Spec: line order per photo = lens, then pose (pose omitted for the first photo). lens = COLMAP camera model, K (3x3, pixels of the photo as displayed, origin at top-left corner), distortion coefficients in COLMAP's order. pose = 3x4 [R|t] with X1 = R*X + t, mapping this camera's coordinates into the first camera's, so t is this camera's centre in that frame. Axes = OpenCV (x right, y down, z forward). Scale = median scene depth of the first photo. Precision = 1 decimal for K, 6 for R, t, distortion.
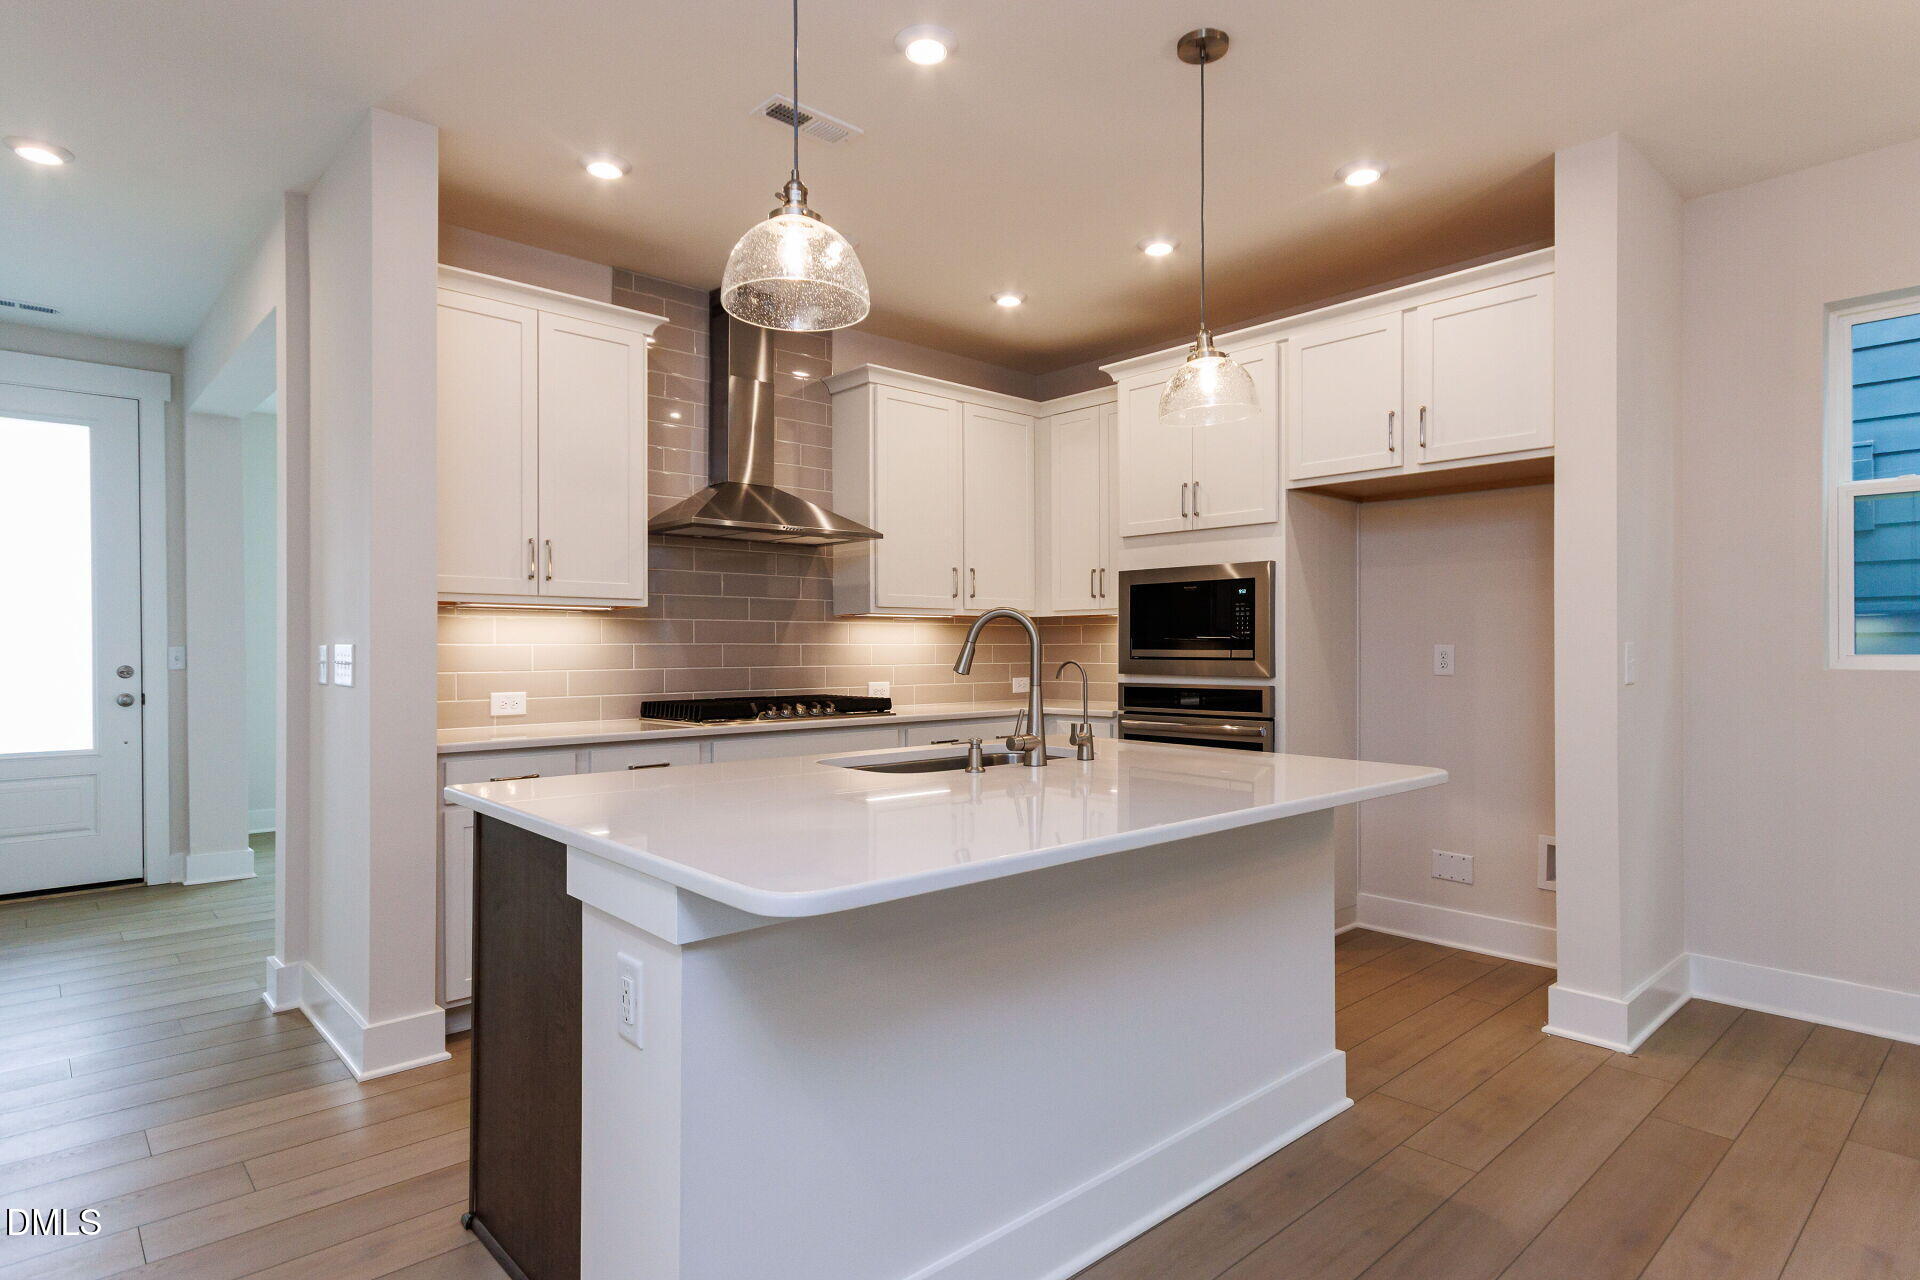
lens RADIAL K [[981.3, 0, 947.6], [0, 981.3, 643.2], [0, 0, 1]] dist [0.014075, 0.001741]
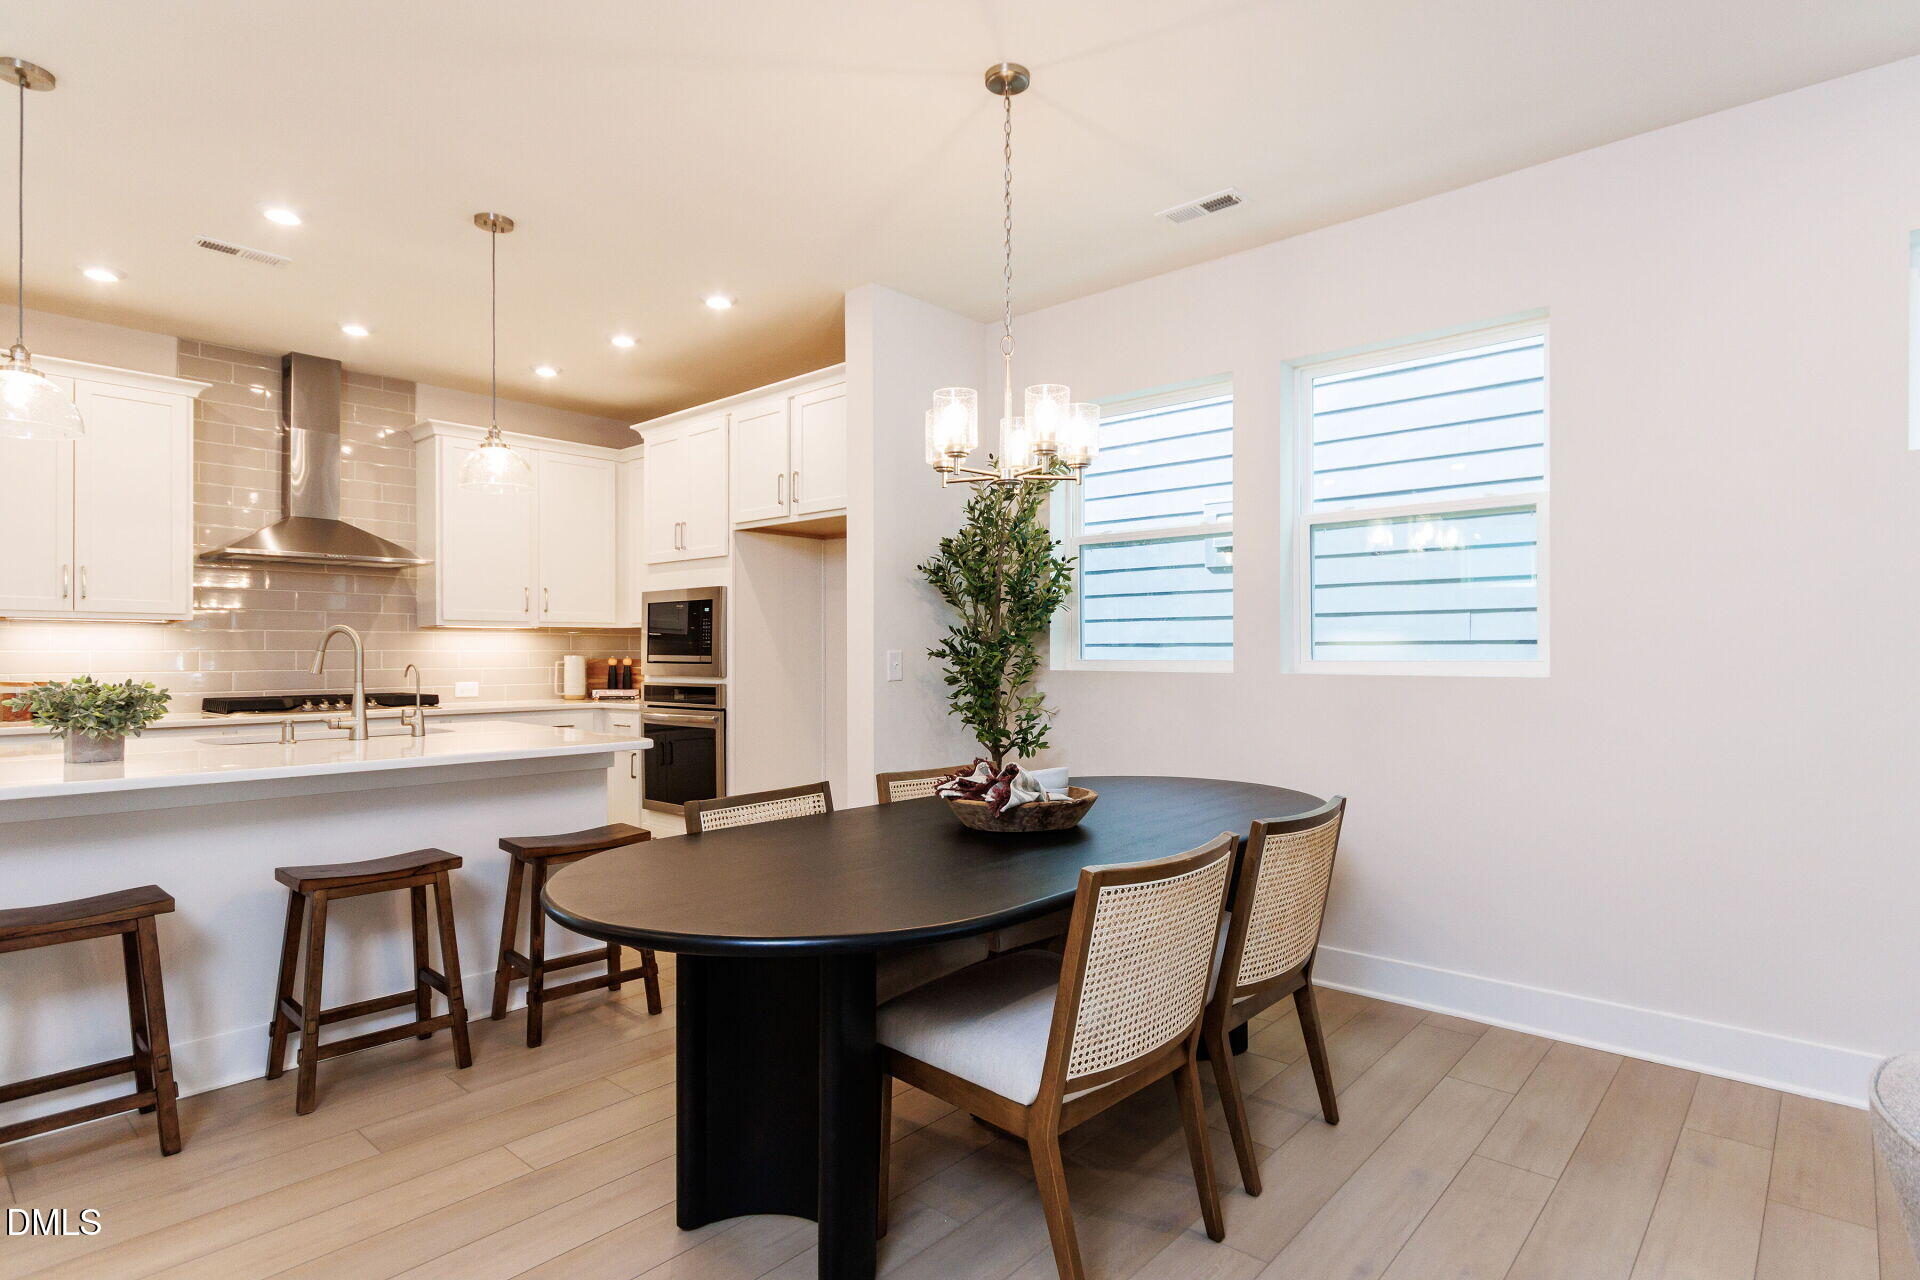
lens RADIAL K [[981.3, 0, 971.2], [0, 981.3, 643.9], [0, 0, 1]] dist [0.014075, 0.001741]
pose [[0.996388, 0.001600, 0.084905, 0.539612], [-0.001224, 0.999989, -0.004477, -0.003324], [-0.084911, 0.004357, 0.996379, -0.298205]]
